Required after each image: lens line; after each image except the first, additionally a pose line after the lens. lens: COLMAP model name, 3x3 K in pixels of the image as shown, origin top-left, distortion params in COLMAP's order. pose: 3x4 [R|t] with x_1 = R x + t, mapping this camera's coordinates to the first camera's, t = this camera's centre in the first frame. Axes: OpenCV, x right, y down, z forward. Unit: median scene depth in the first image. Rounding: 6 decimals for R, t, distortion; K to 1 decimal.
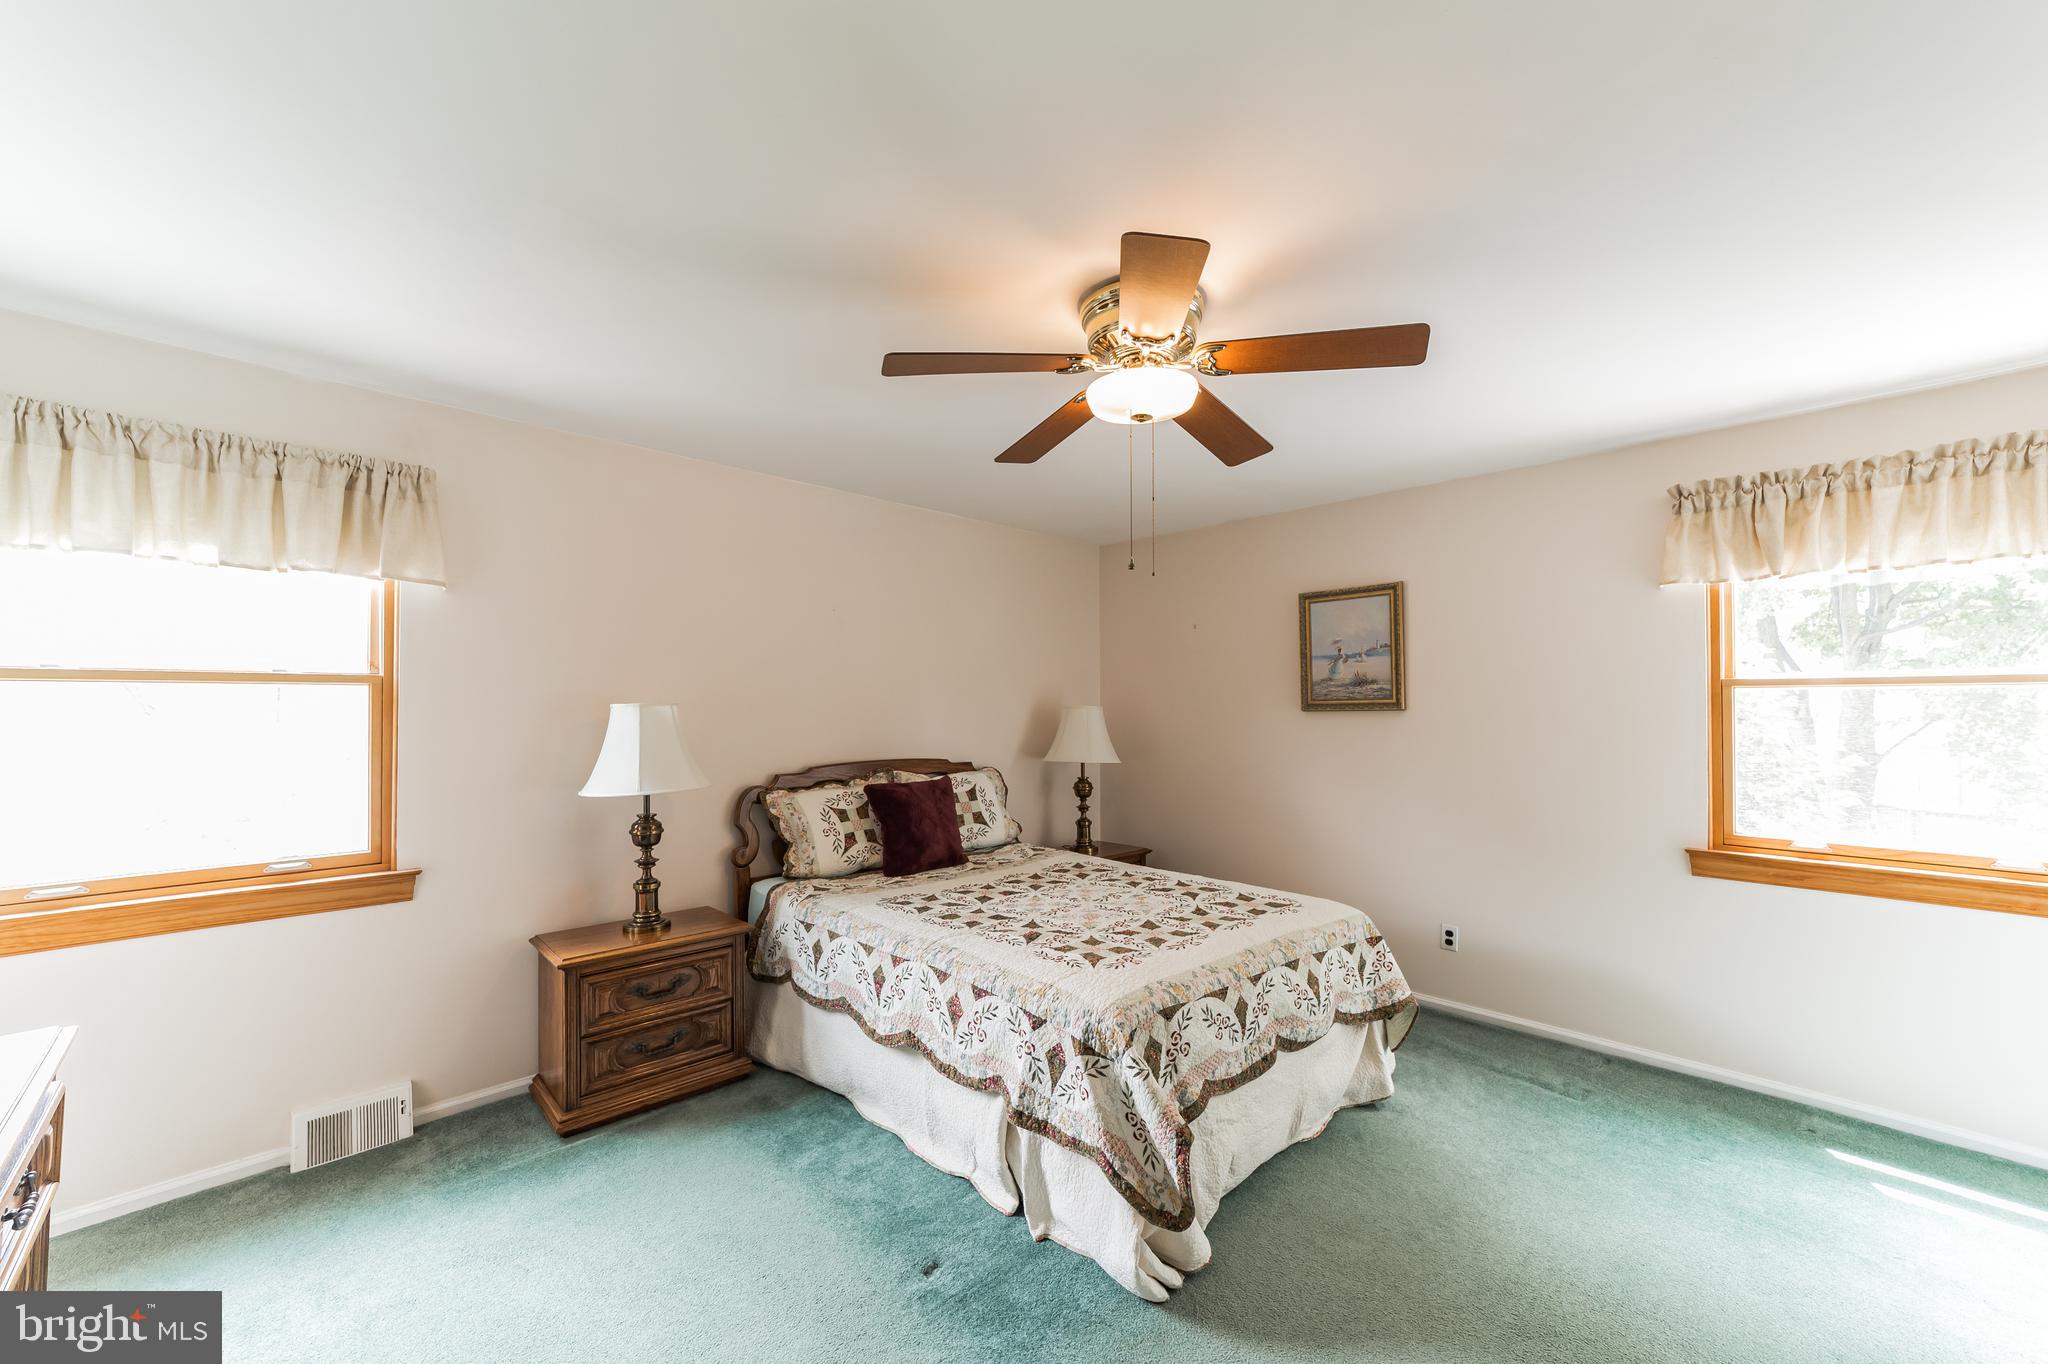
lens RADIAL K [[787.6, 0, 1015.0], [0, 787.6, 692.3], [0, 0, 1]] dist [-0.000431, 0.001522]
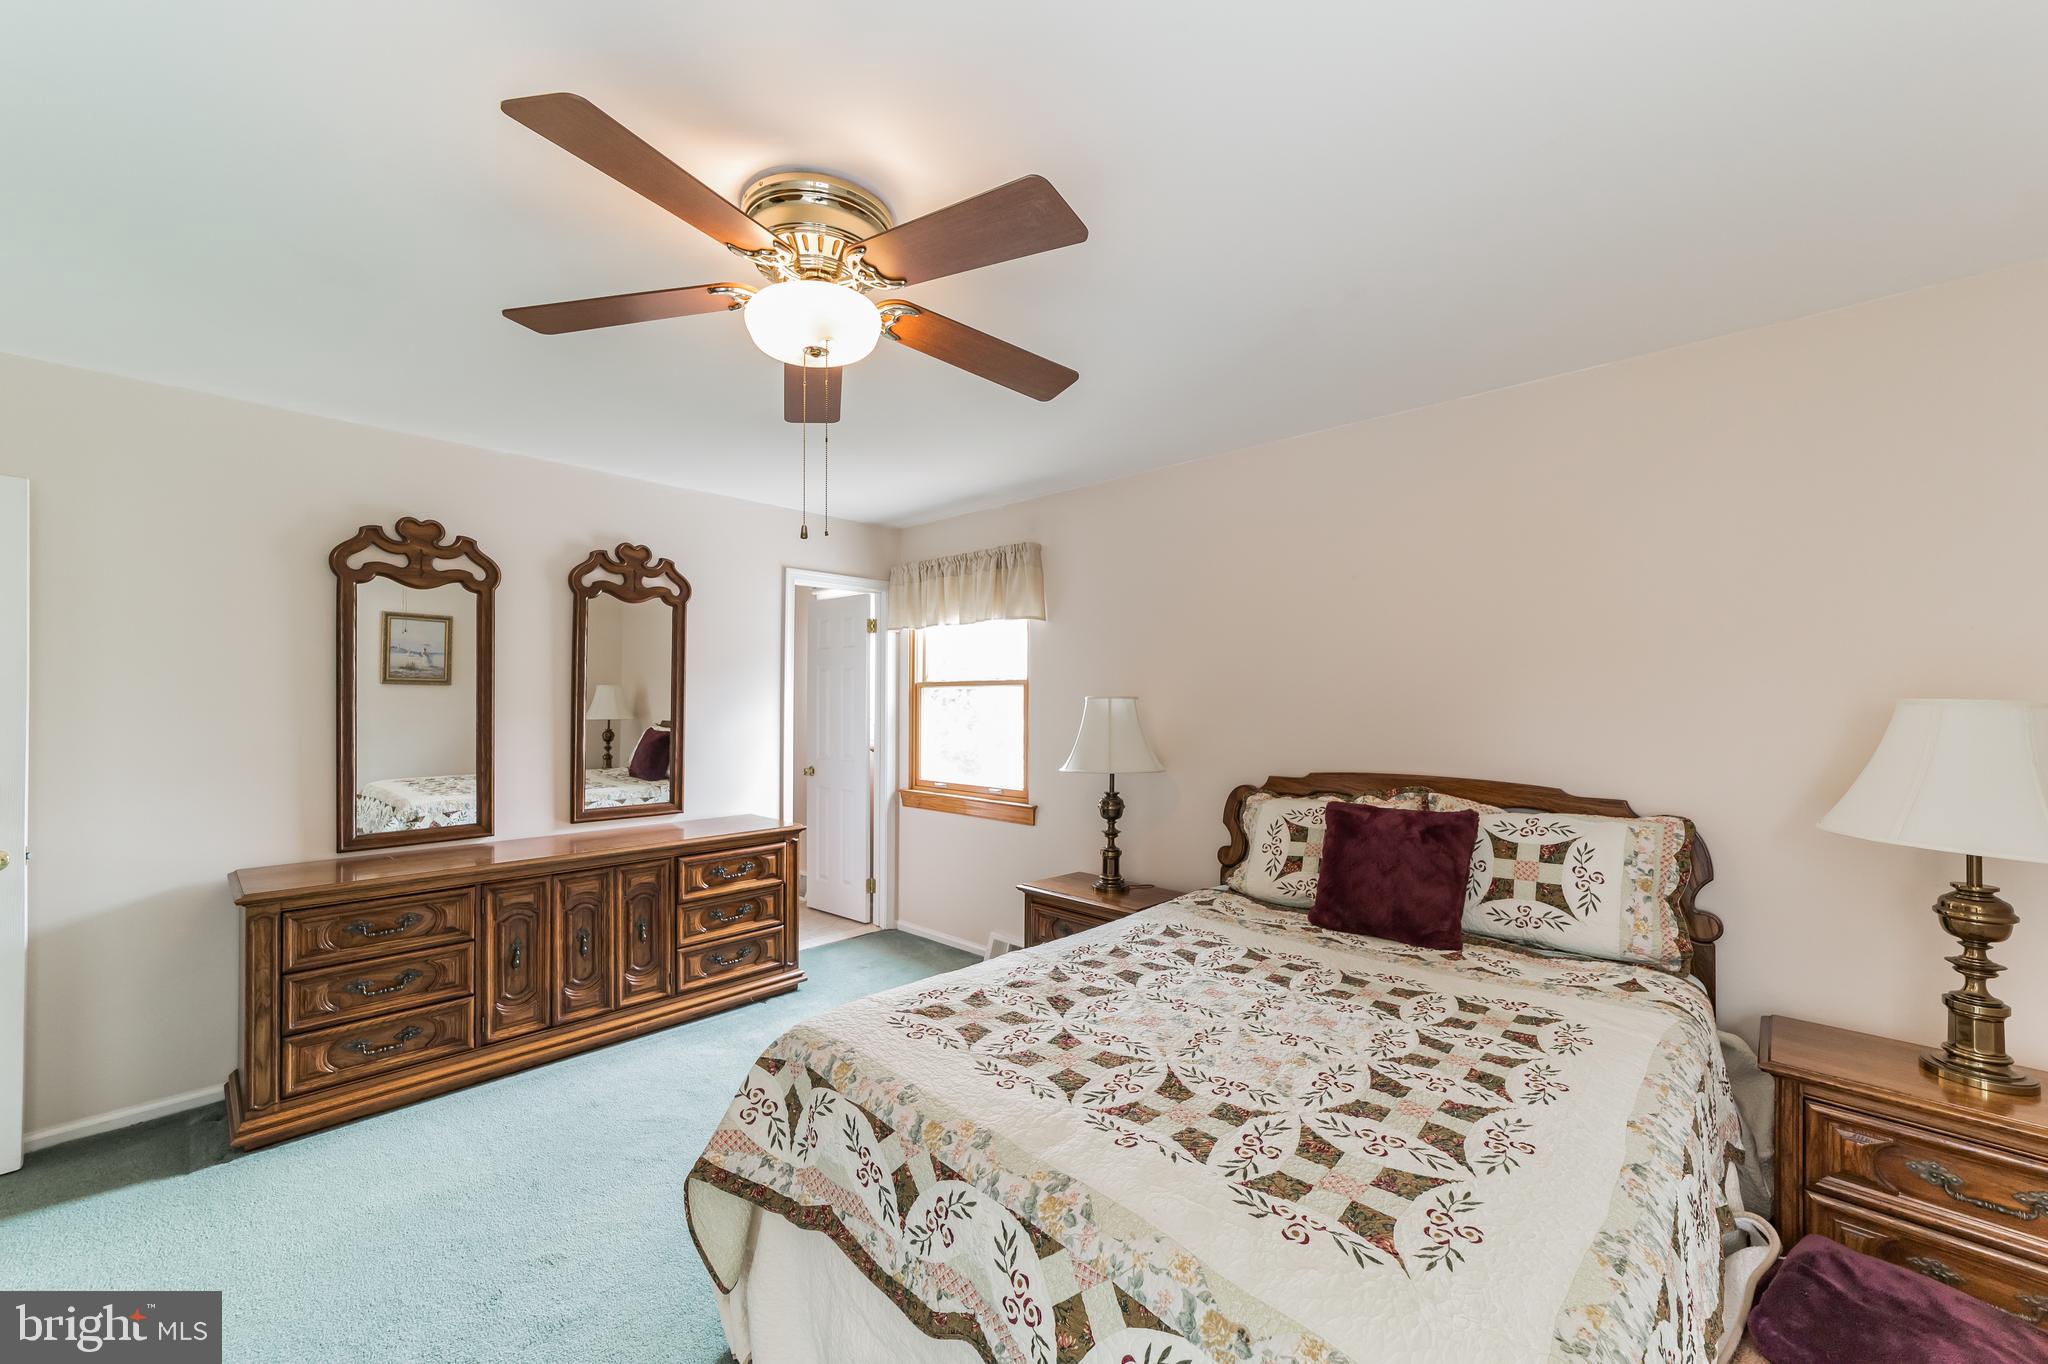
lens RADIAL K [[787.6, 0, 1016.8], [0, 787.6, 699.3], [0, 0, 1]] dist [-0.000431, 0.001522]
pose [[0.049198, -0.000703, -0.998789, 0.690711], [0.016102, 0.999870, 0.000089, 0.015640], [0.998659, -0.016087, 0.049203, 0.804875]]
